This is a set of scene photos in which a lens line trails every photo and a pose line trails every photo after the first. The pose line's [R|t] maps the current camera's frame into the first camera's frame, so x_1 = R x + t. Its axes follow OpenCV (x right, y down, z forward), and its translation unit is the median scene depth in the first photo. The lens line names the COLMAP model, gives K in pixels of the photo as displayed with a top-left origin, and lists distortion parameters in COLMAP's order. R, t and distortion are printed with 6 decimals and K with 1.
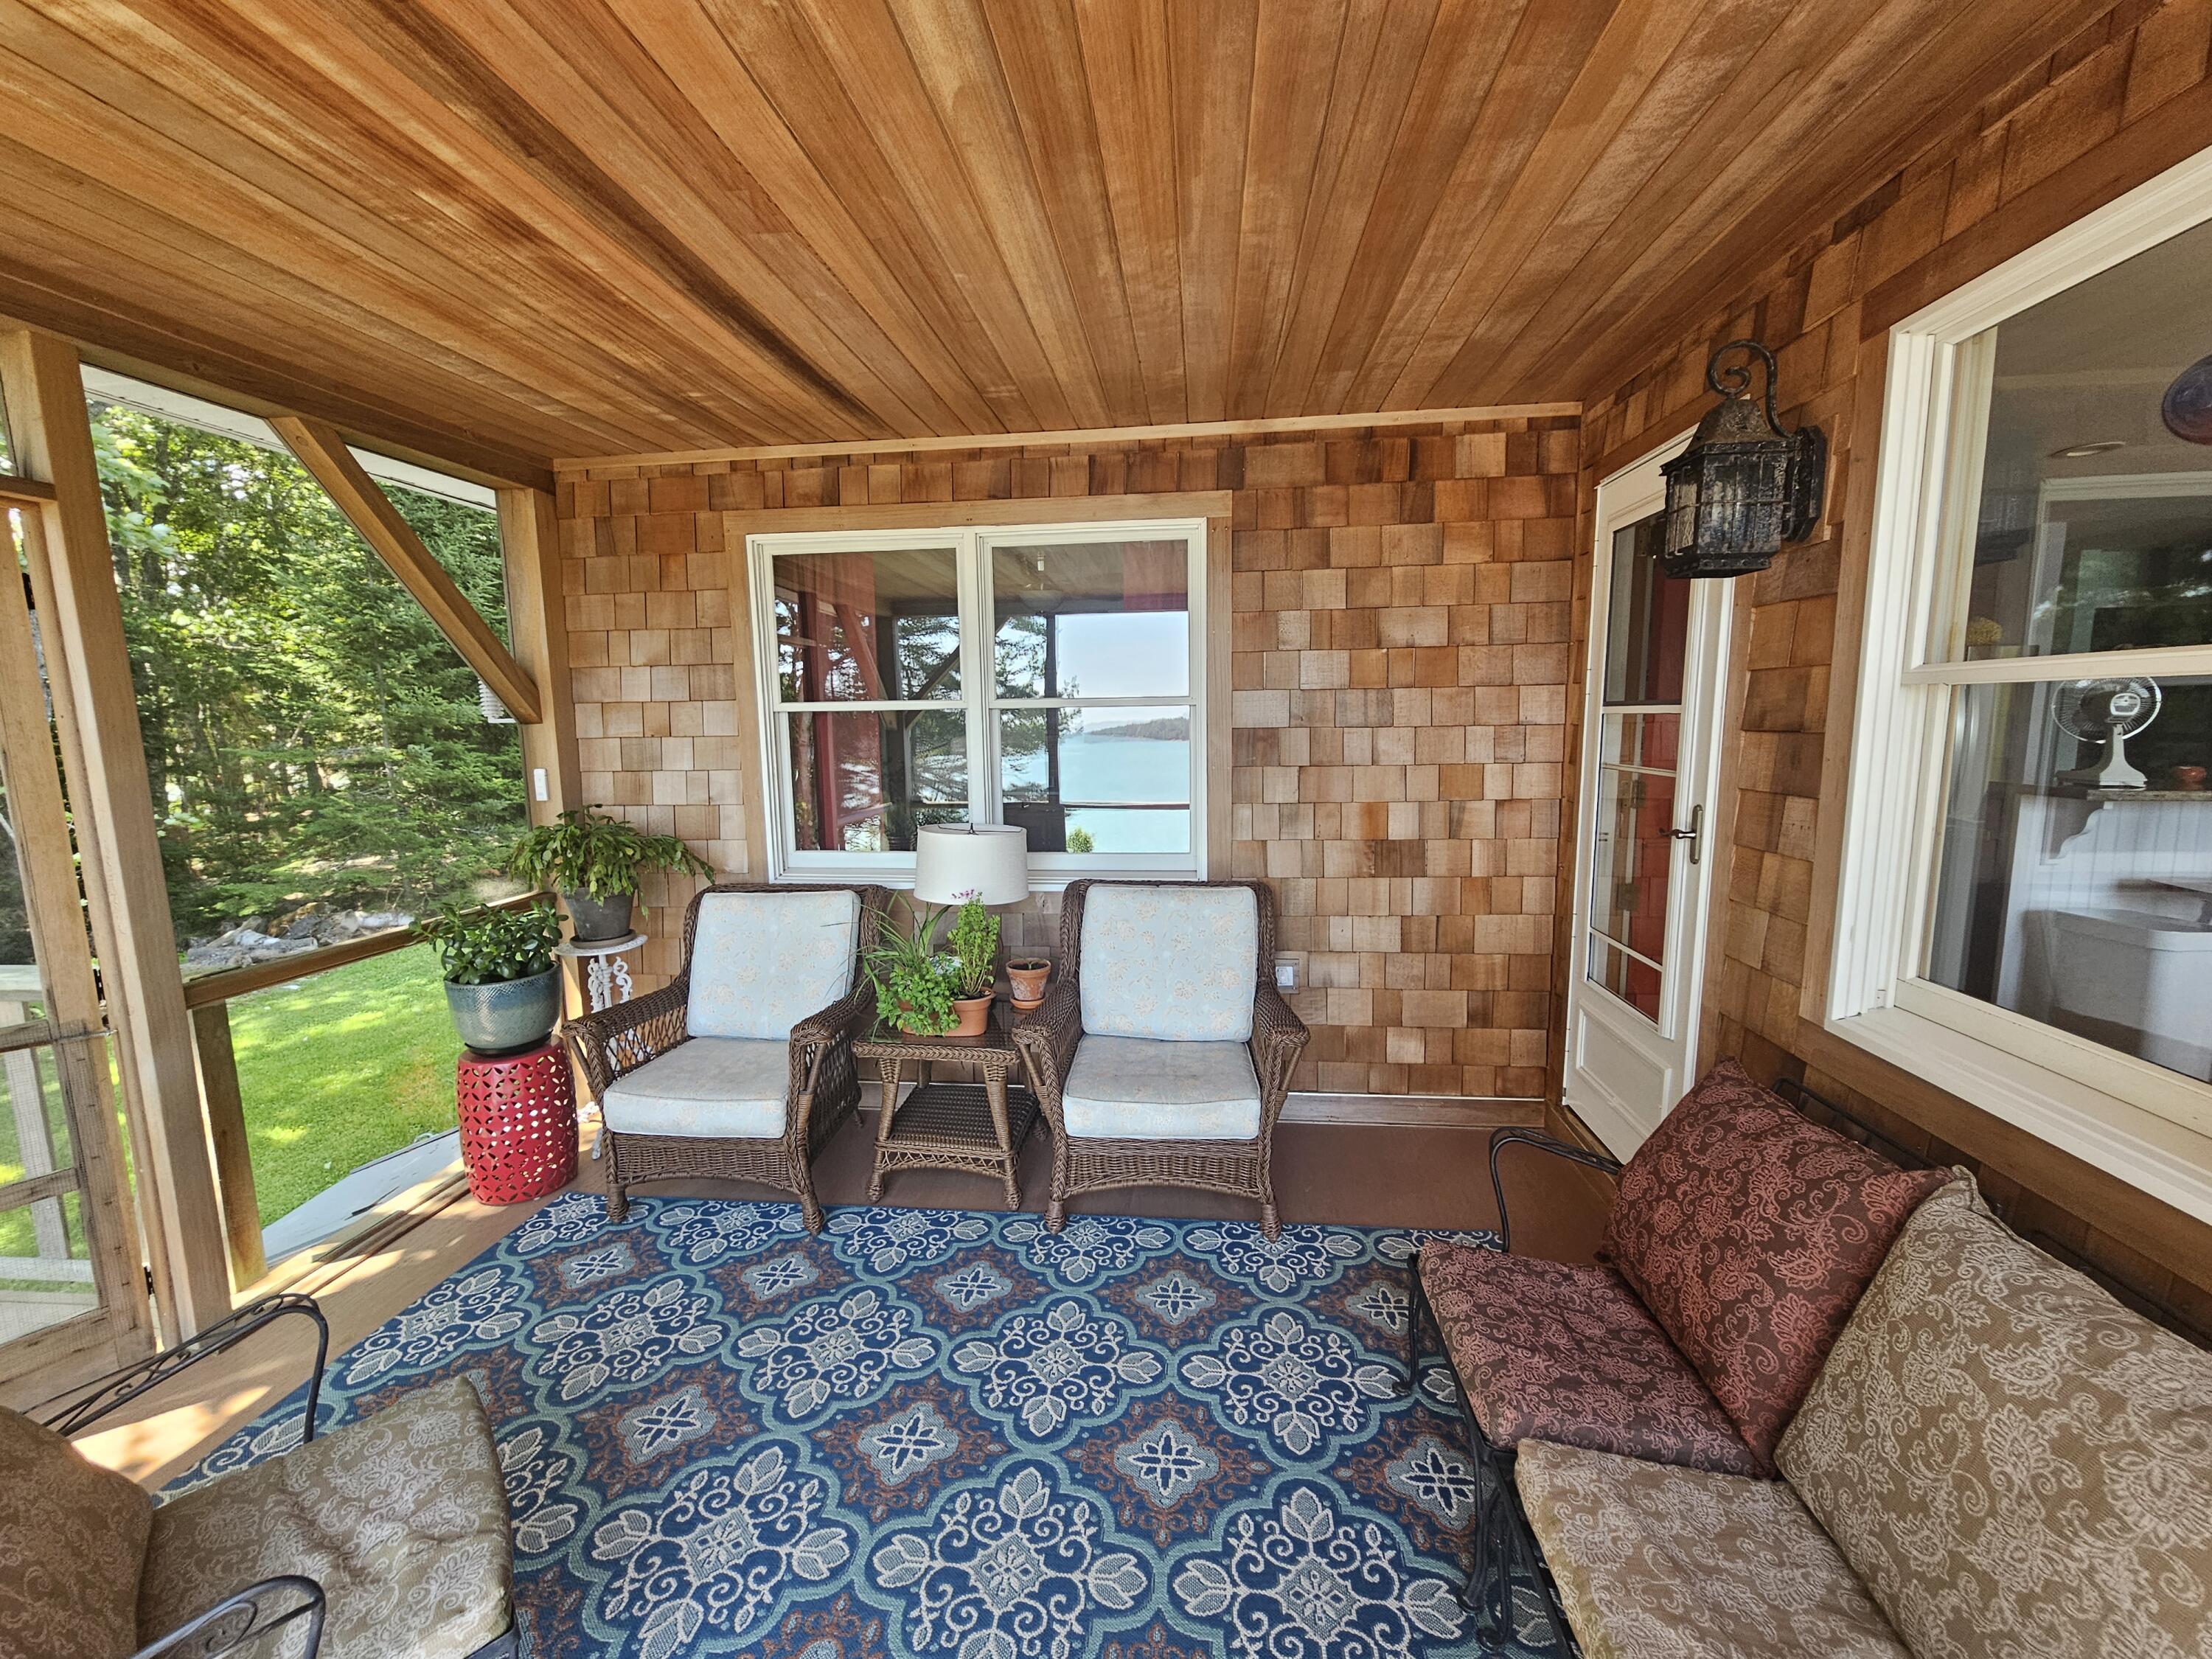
lens RADIAL K [[901.2, 0, 1105.7], [0, 901.2, 835.3], [0, 0, 1]] dist [-0.000154, 0.000008]
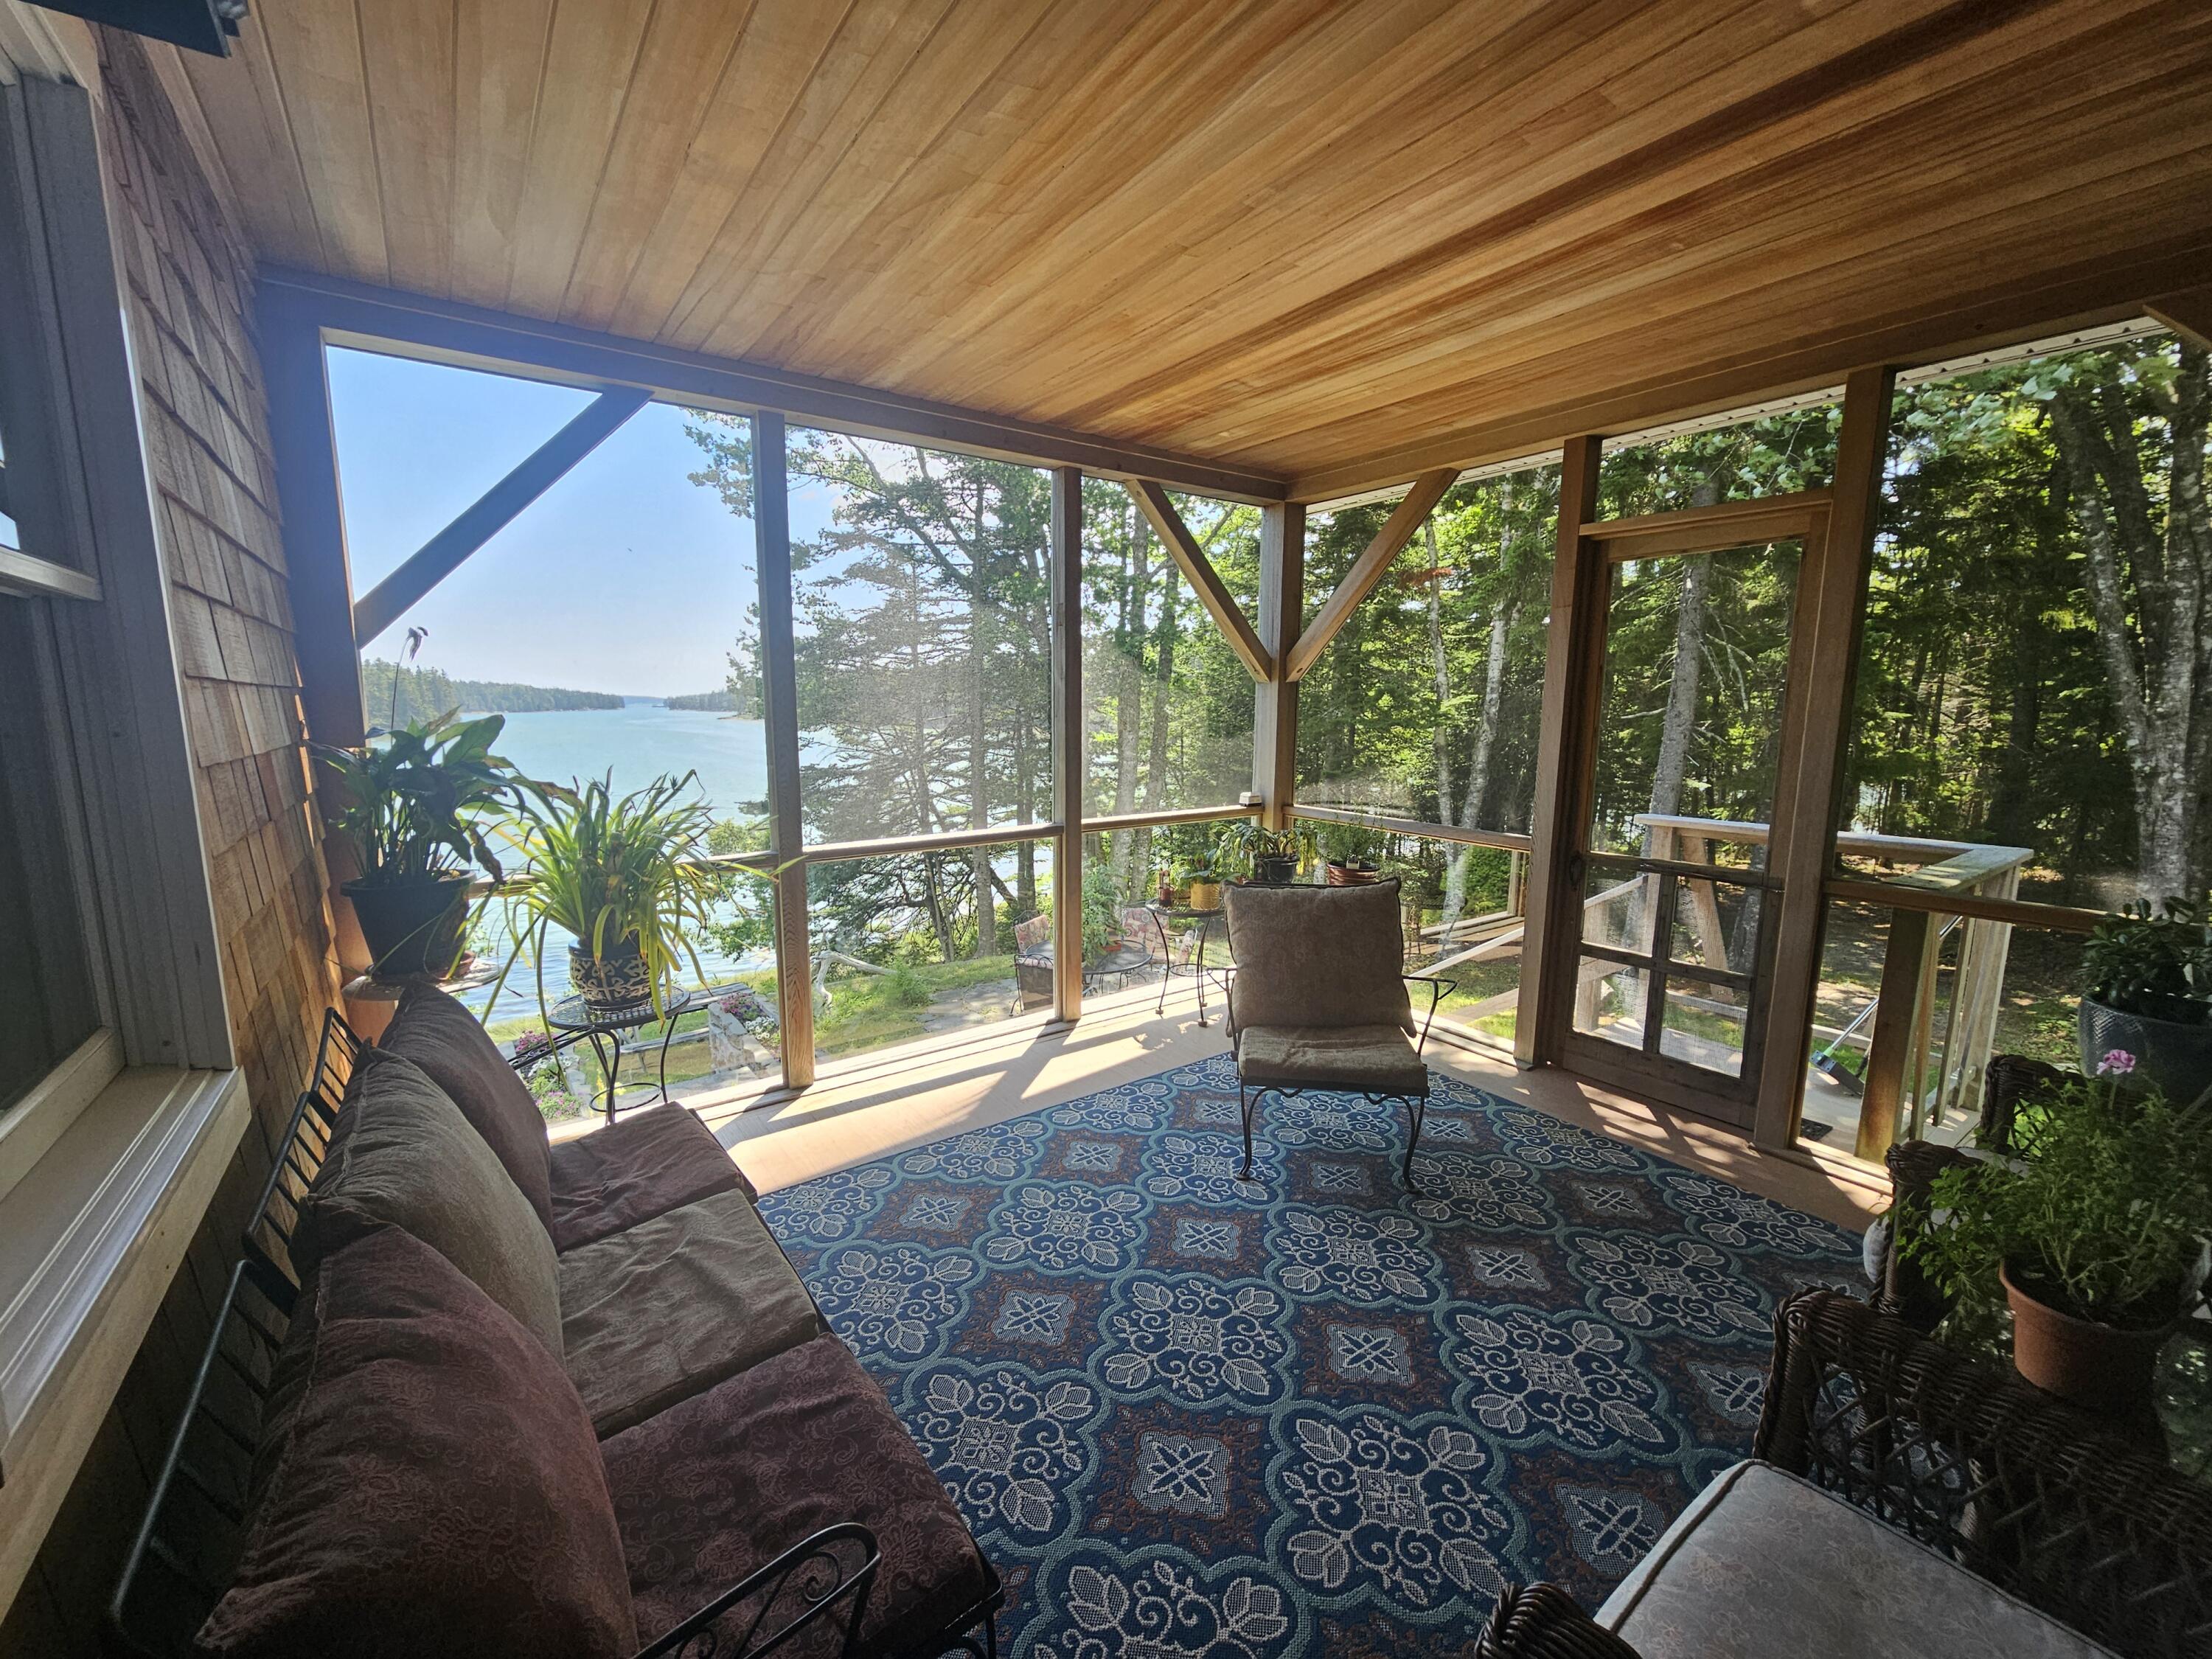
lens RADIAL K [[901.2, 0, 1094.8], [0, 901.2, 828.3], [0, 0, 1]] dist [-0.000154, 0.000008]
pose [[-0.740565, 0.119727, -0.661233, 0.678832], [-0.073265, 0.963748, 0.256557, -0.172847], [0.667979, 0.238443, -0.704946, 1.467264]]
